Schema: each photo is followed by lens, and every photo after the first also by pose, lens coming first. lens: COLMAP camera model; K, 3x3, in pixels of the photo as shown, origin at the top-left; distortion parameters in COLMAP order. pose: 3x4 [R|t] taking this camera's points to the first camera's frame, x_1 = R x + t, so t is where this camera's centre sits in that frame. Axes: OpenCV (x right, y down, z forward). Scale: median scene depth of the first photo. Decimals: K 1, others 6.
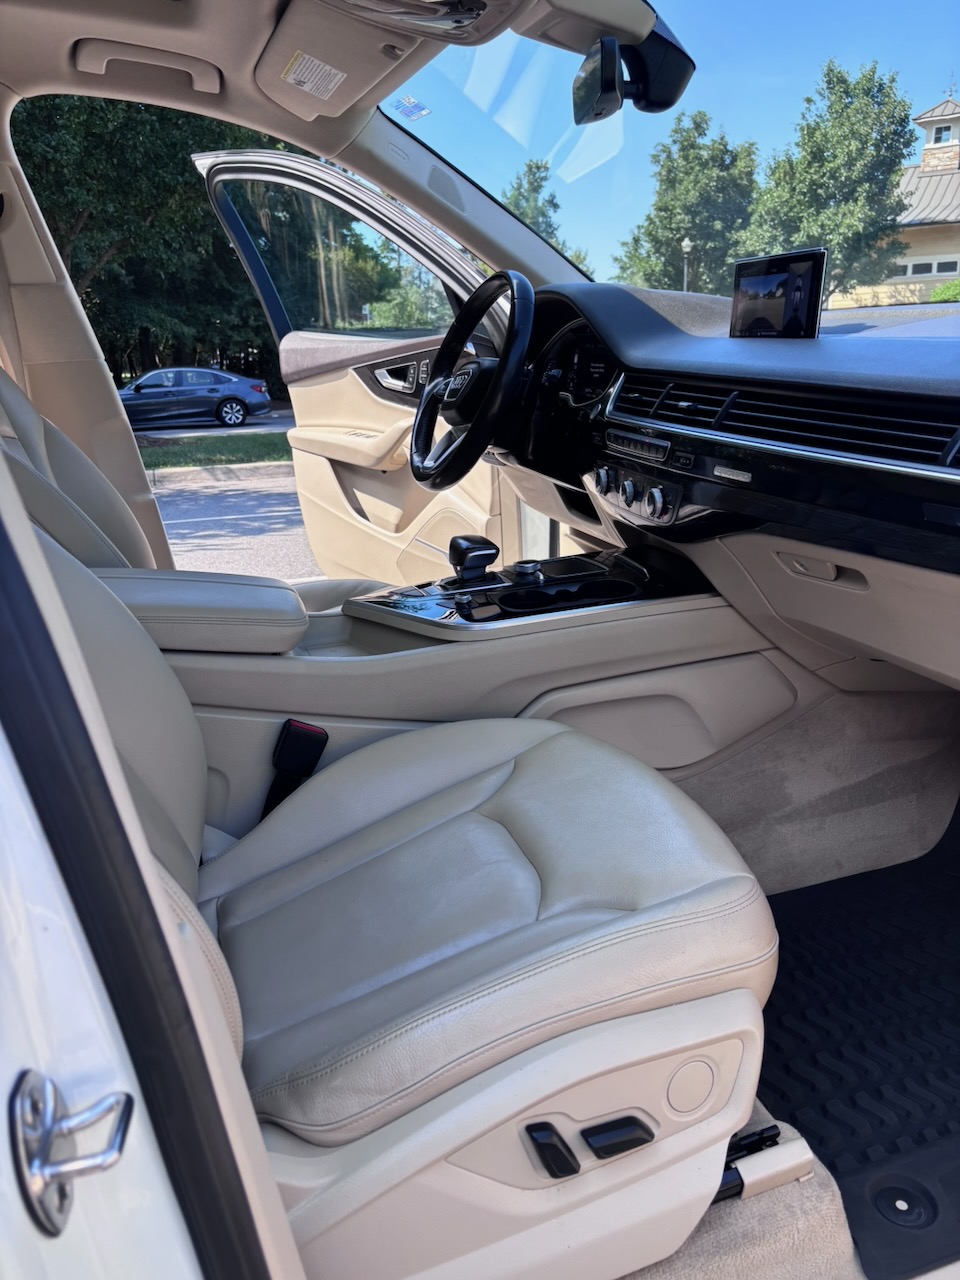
lens RADIAL K [[993.7, 0, 473.4], [0, 993.7, 657.1], [0, 0, 1]] dist [0.034018, -0.055159]
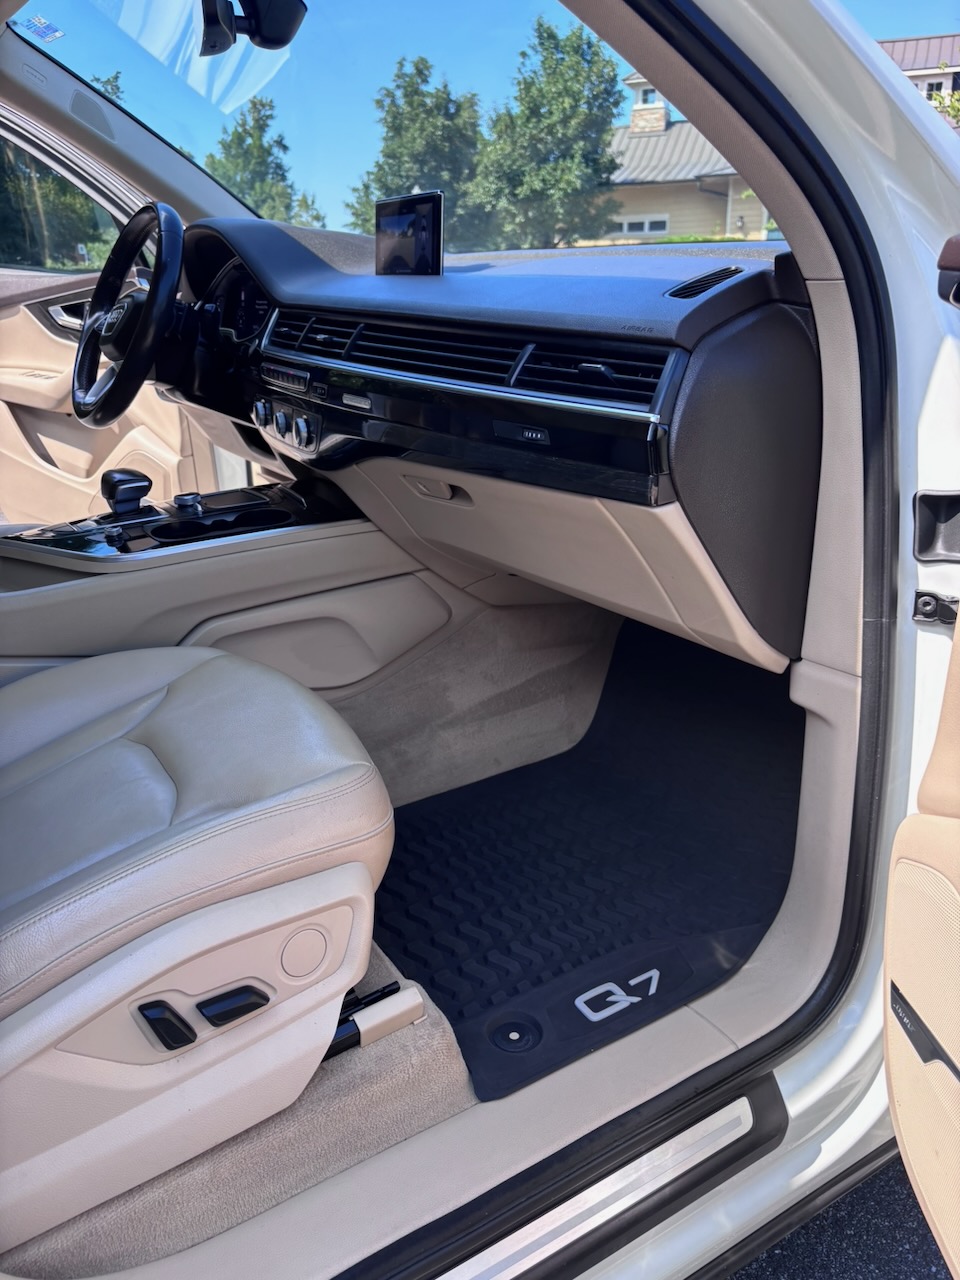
lens RADIAL K [[993.7, 0, 477.1], [0, 993.7, 650.4], [0, 0, 1]] dist [0.034018, -0.055159]
pose [[0.968577, -0.066475, 0.239665, 0.084740], [0.056770, 0.997272, 0.047181, 0.029451], [-0.242148, -0.032092, 0.969708, -0.055079]]
